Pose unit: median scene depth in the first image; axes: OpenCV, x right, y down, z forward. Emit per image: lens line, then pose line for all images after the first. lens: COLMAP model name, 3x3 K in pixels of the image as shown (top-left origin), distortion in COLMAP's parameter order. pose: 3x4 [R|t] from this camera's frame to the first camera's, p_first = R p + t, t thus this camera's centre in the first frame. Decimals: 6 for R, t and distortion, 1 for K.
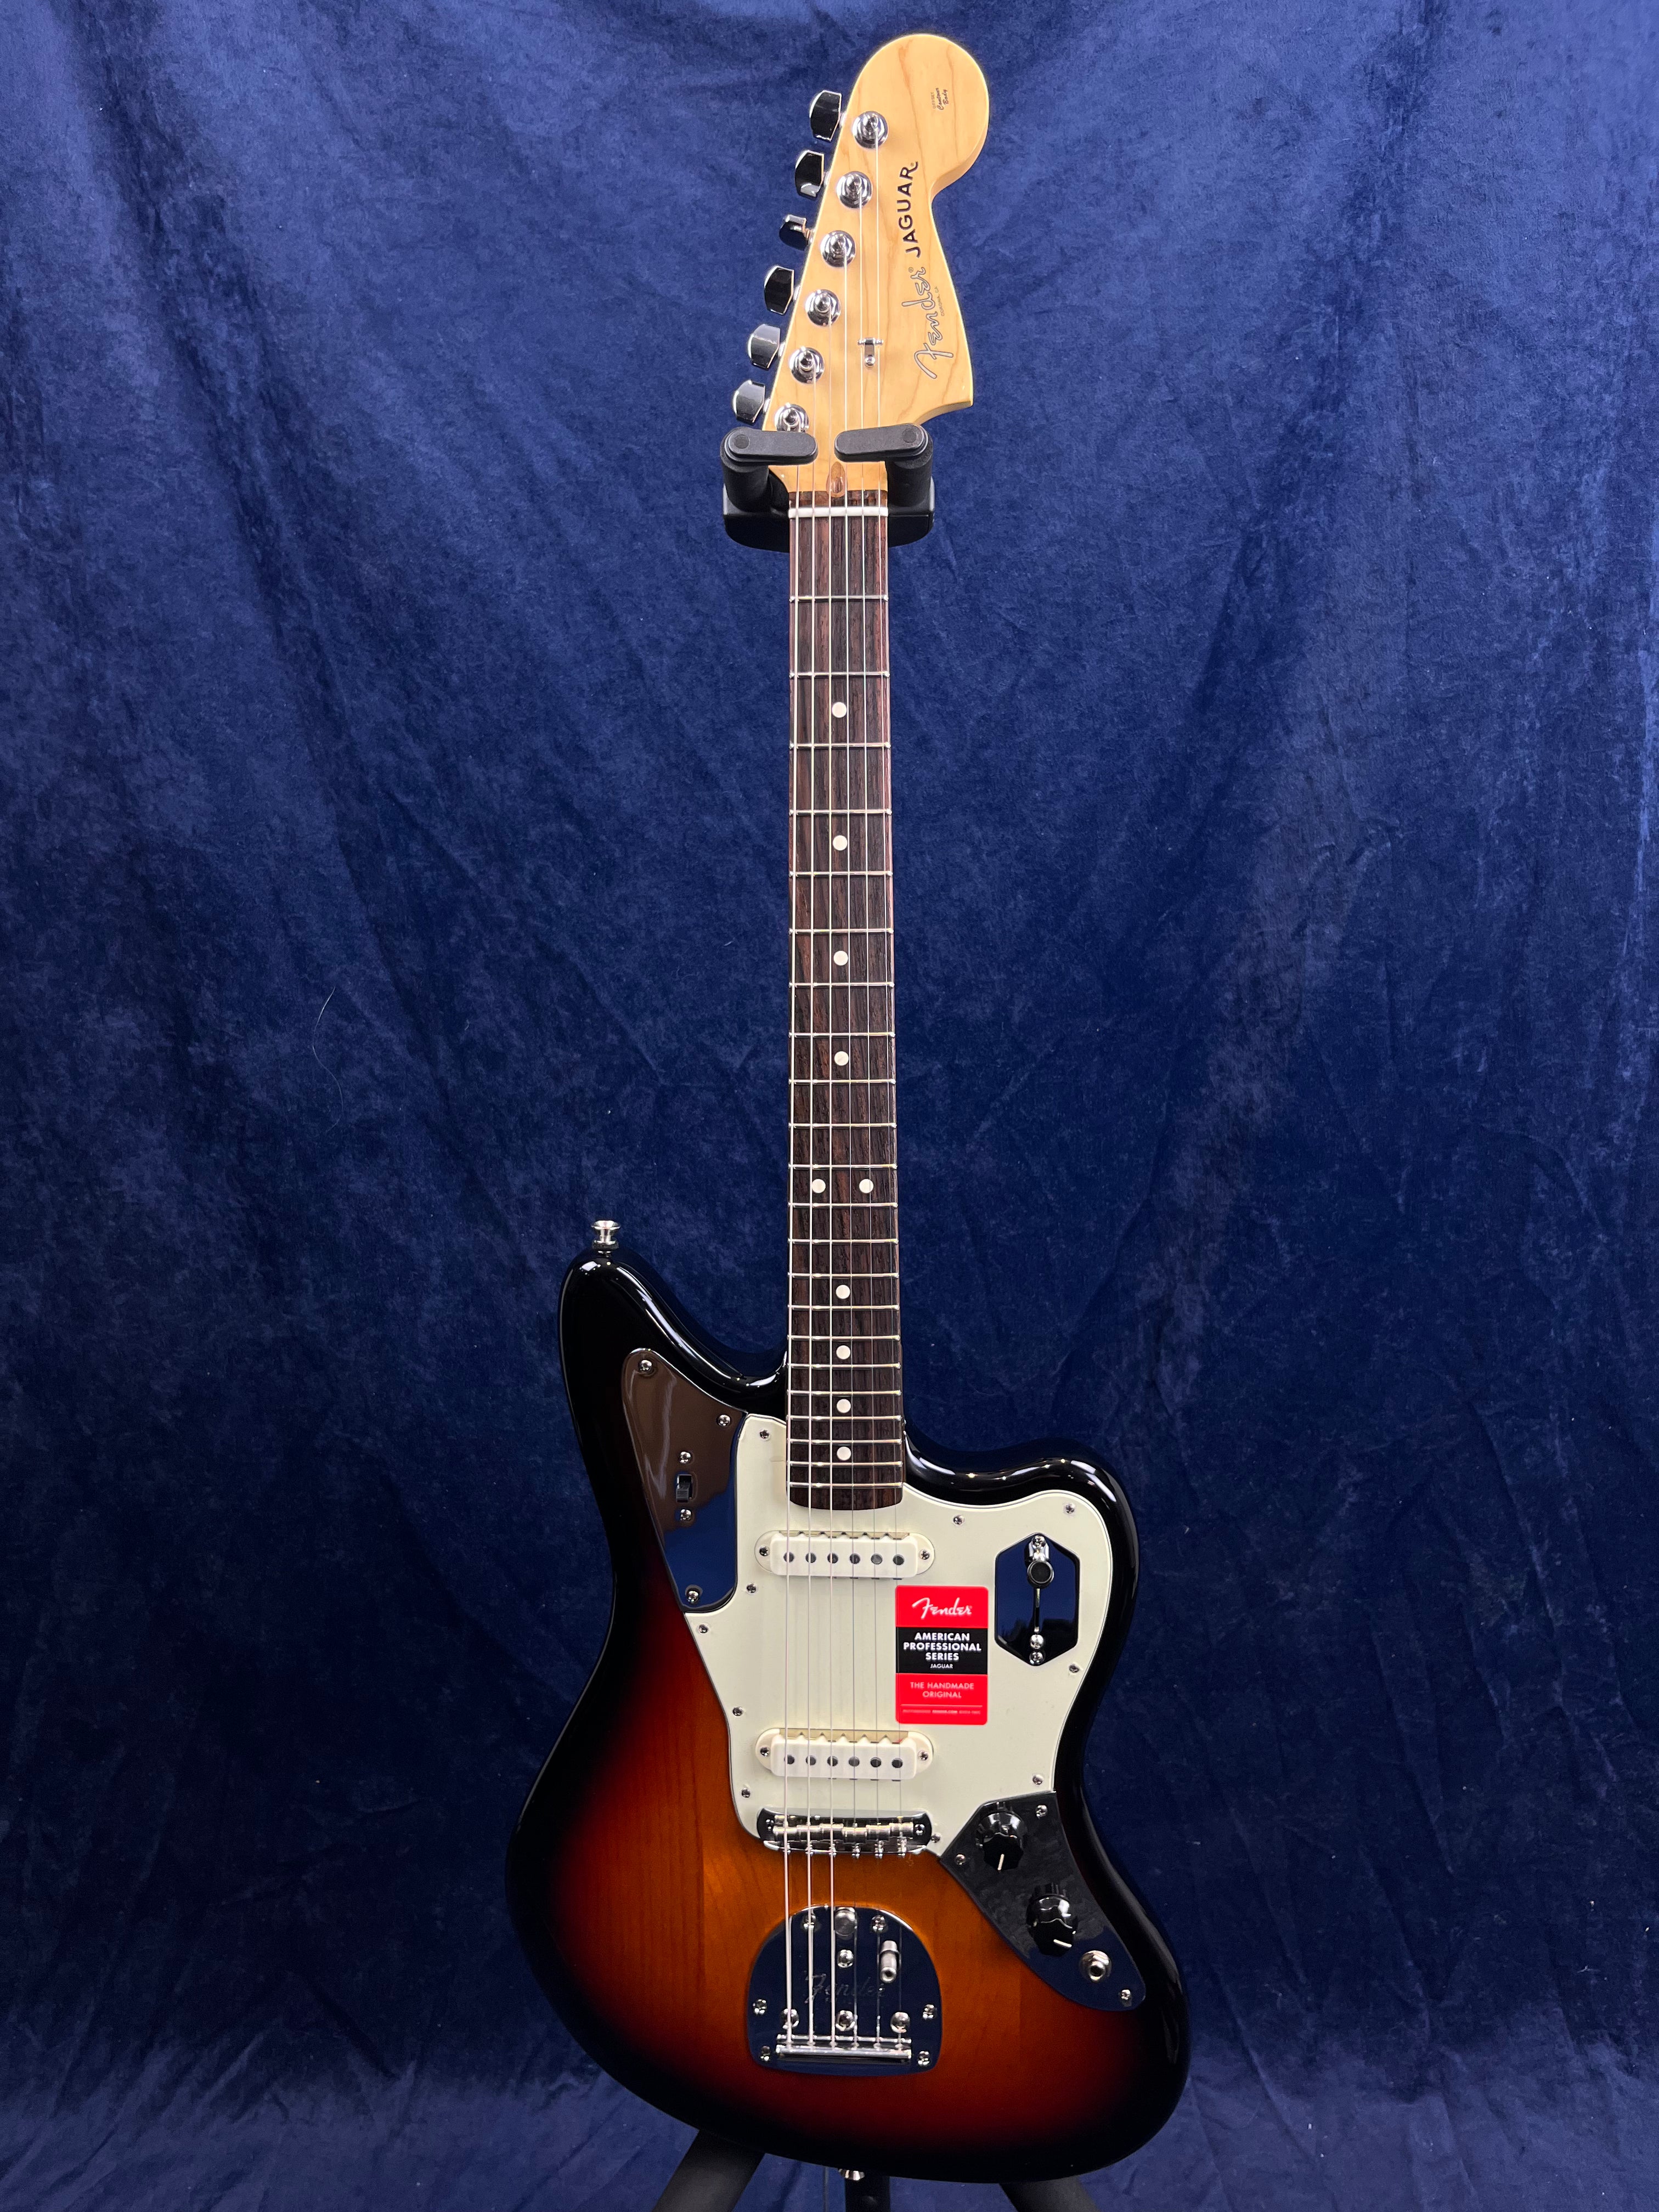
lens RADIAL K [[1668.3, 0, 831.9], [0, 1668.3, 1111.4], [0, 0, 1]] dist [0.051523, -0.081059]
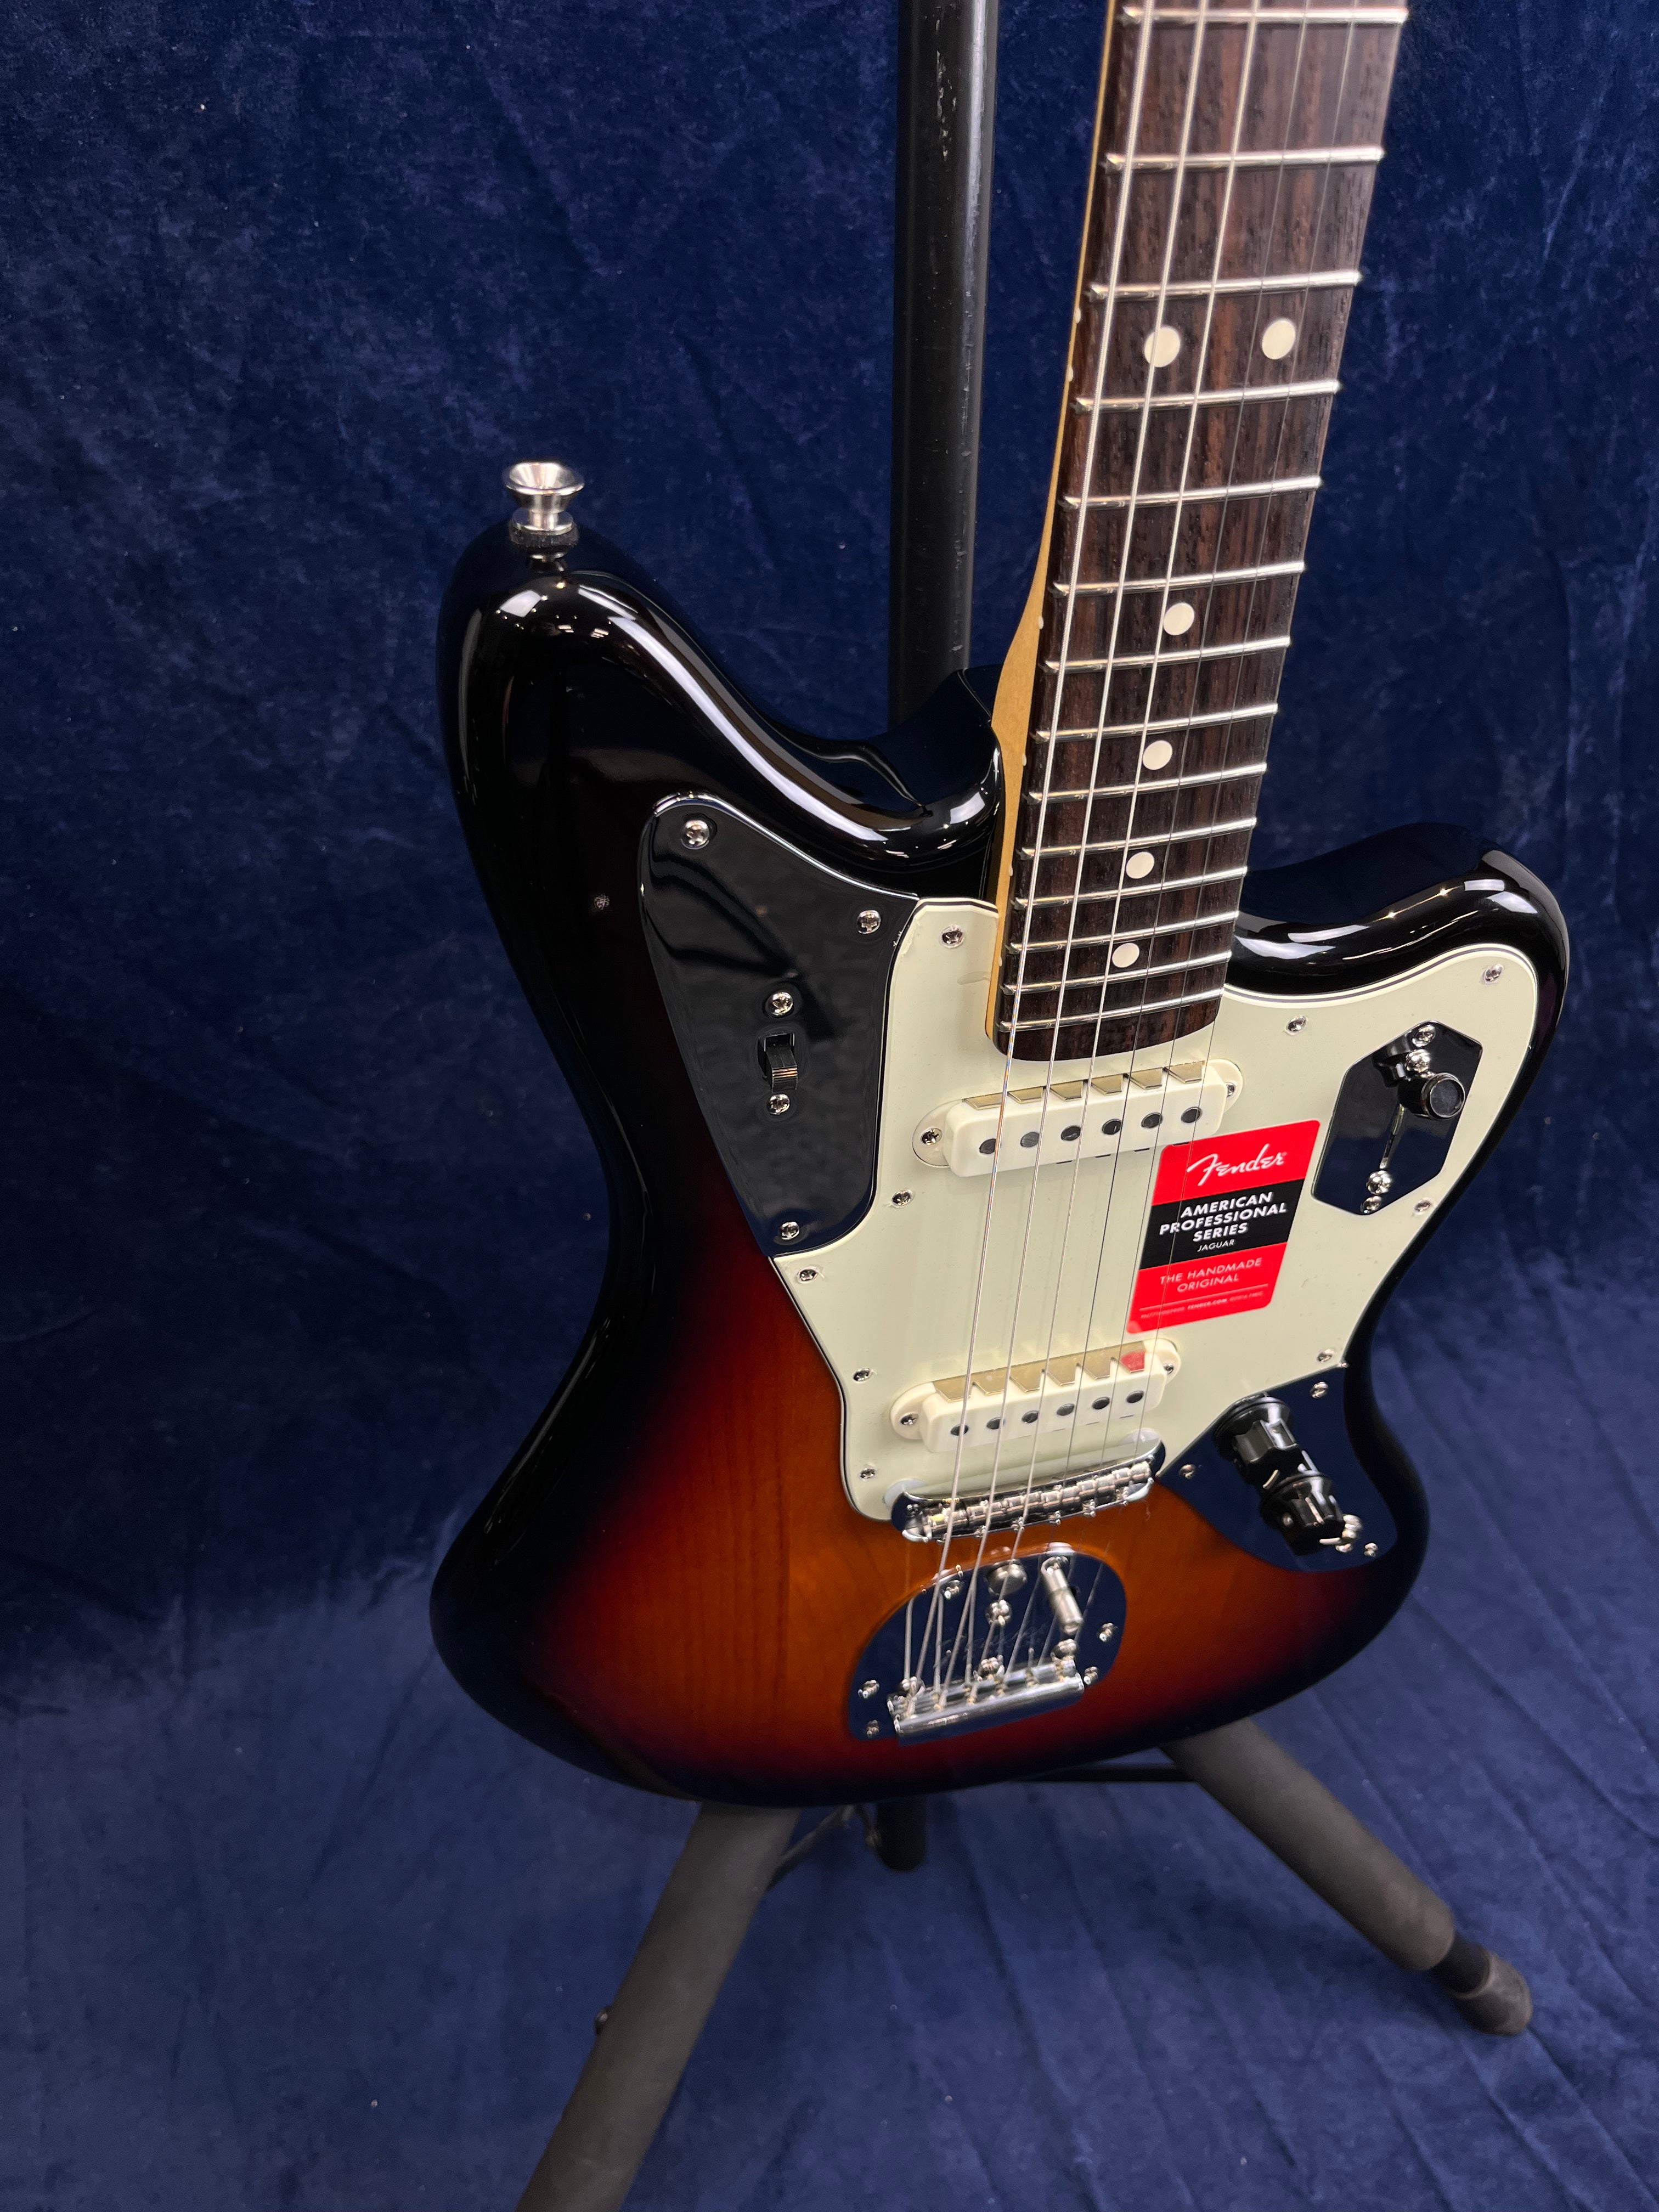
lens RADIAL K [[1697.3, 0, 831.5], [0, 1697.3, 1100.2], [0, 0, 1]] dist [0.037366, -0.063373]
pose [[0.948292, -0.177782, 0.262938, -0.143496], [0.015417, 0.853235, 0.521299, -0.007769], [-0.317026, -0.490290, 0.811856, 0.433419]]
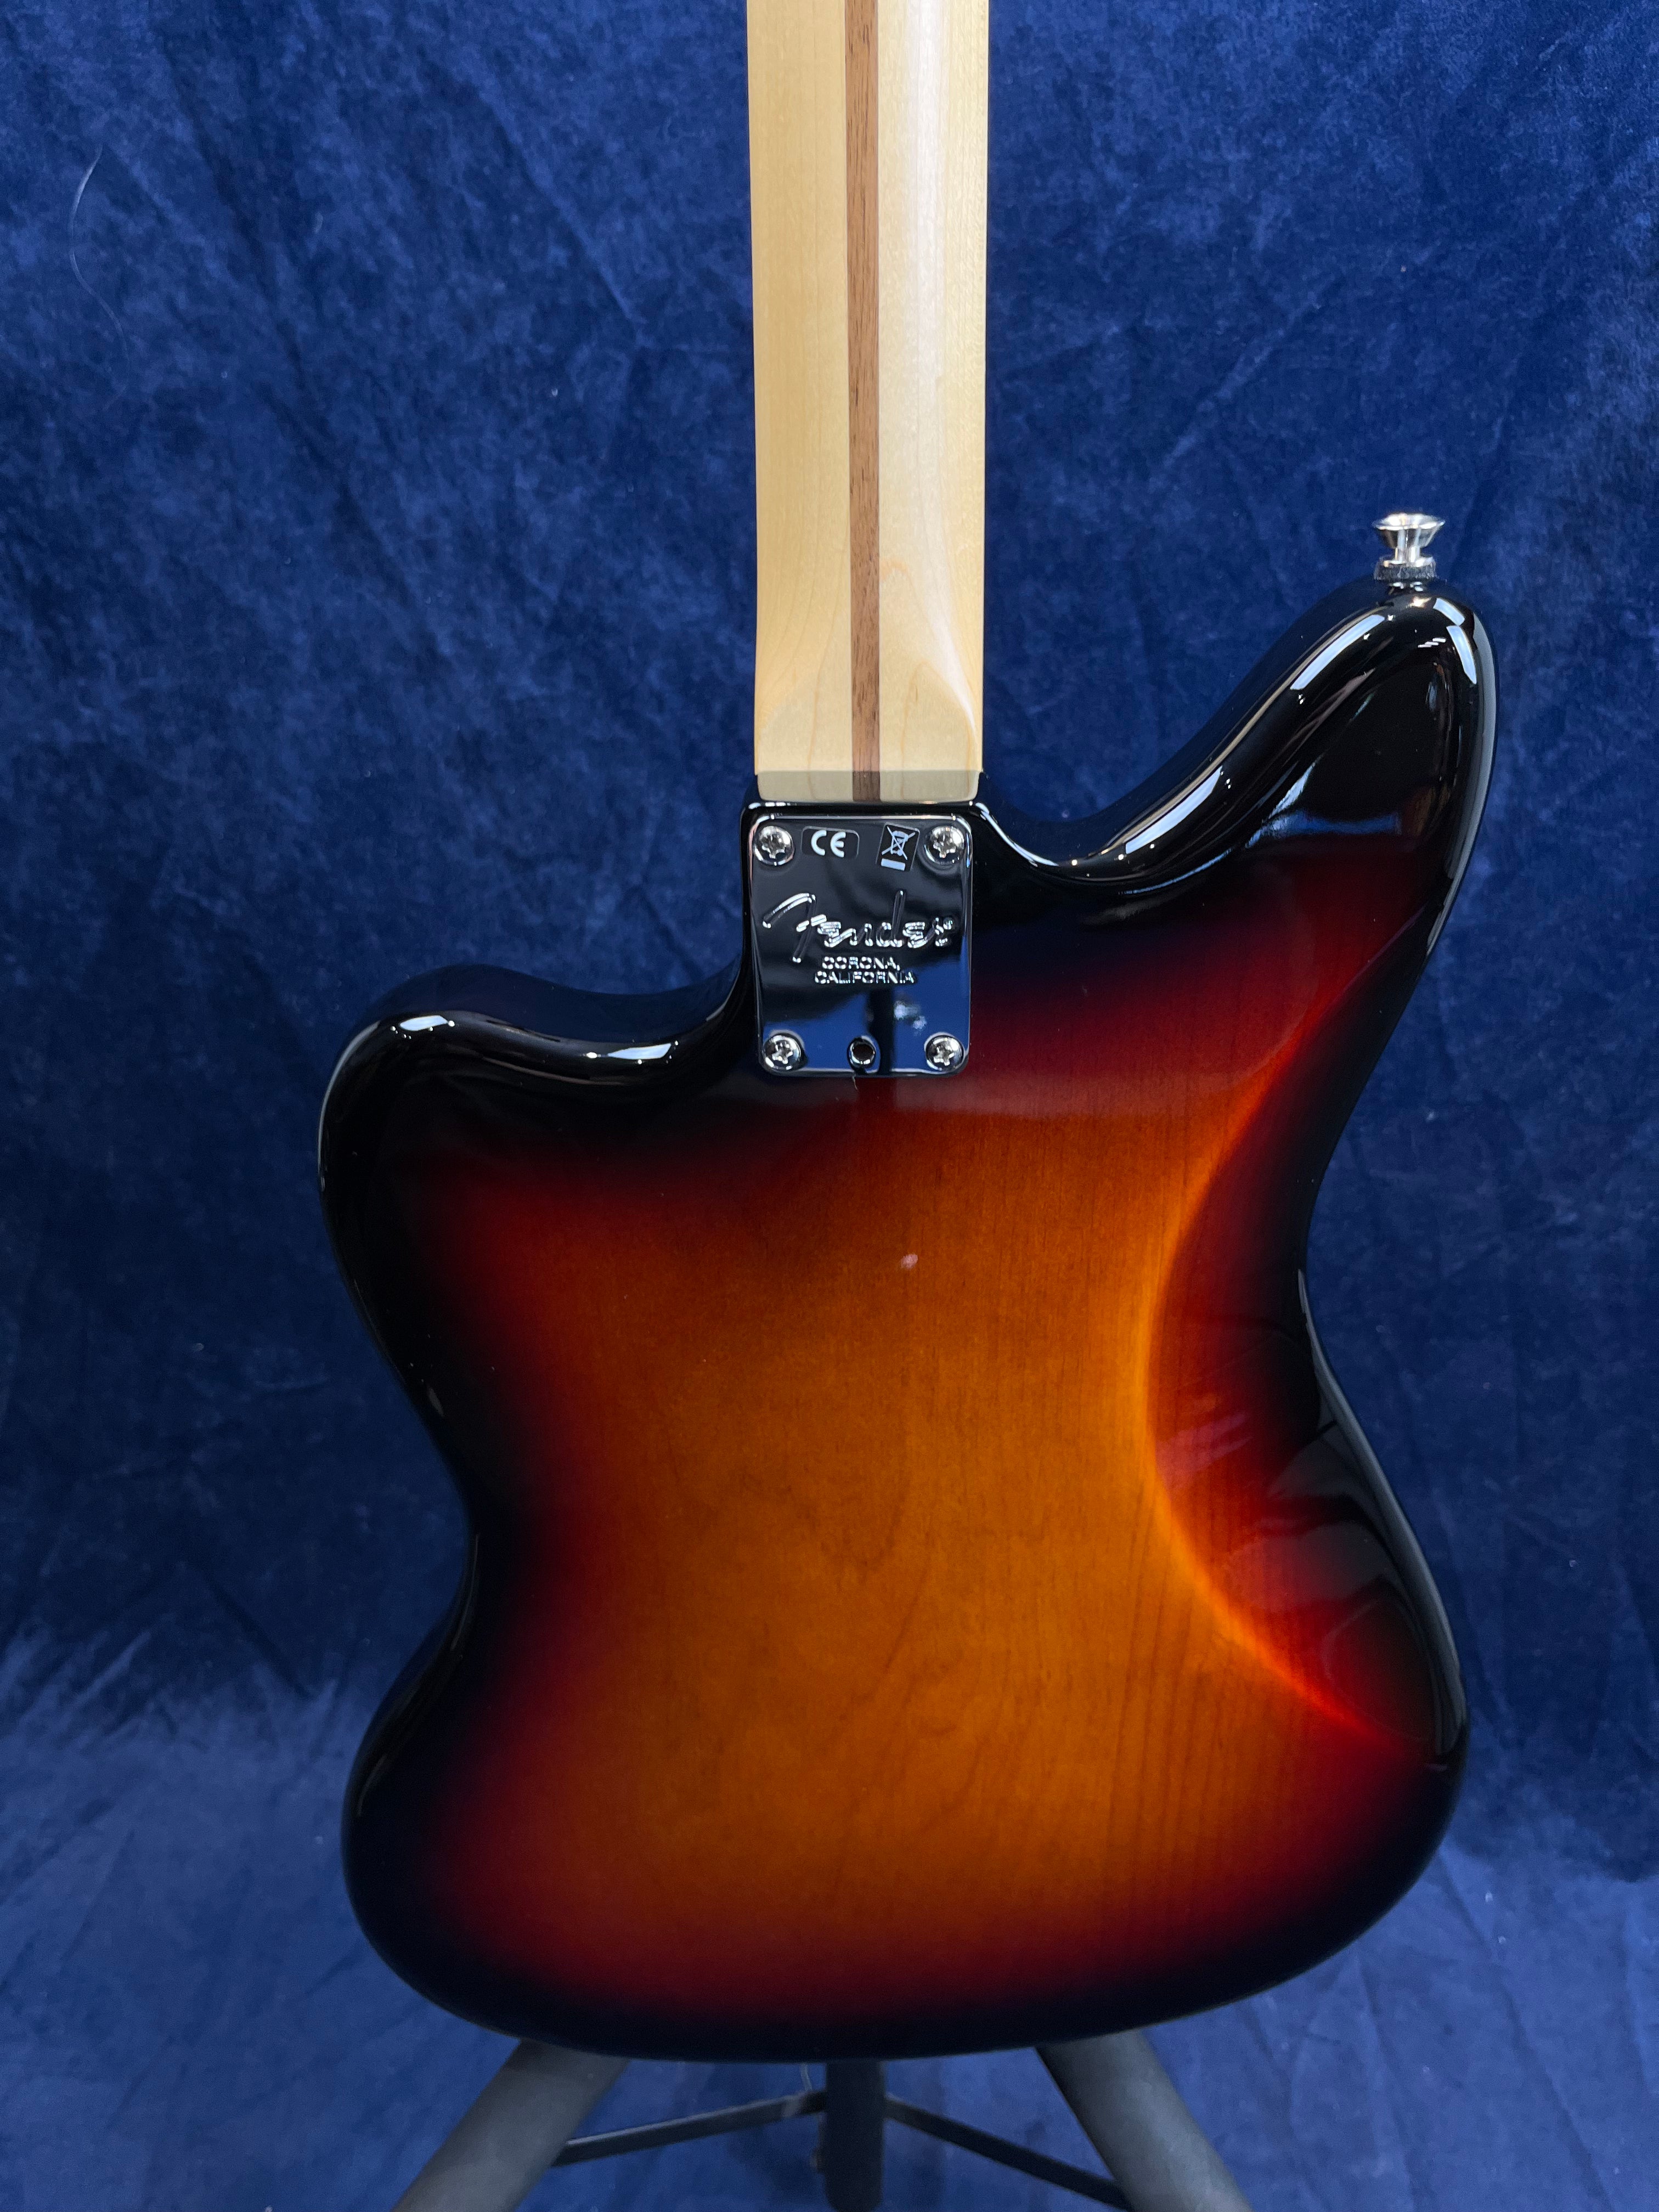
lens RADIAL K [[1697.3, 0, 841.8], [0, 1697.3, 1092.6], [0, 0, 1]] dist [0.037366, -0.063373]
pose [[0.993407, 0.072475, -0.088824, 0.042993], [-0.044180, 0.956989, 0.286740, 0.062230], [0.105786, -0.280925, 0.953882, 0.358095]]
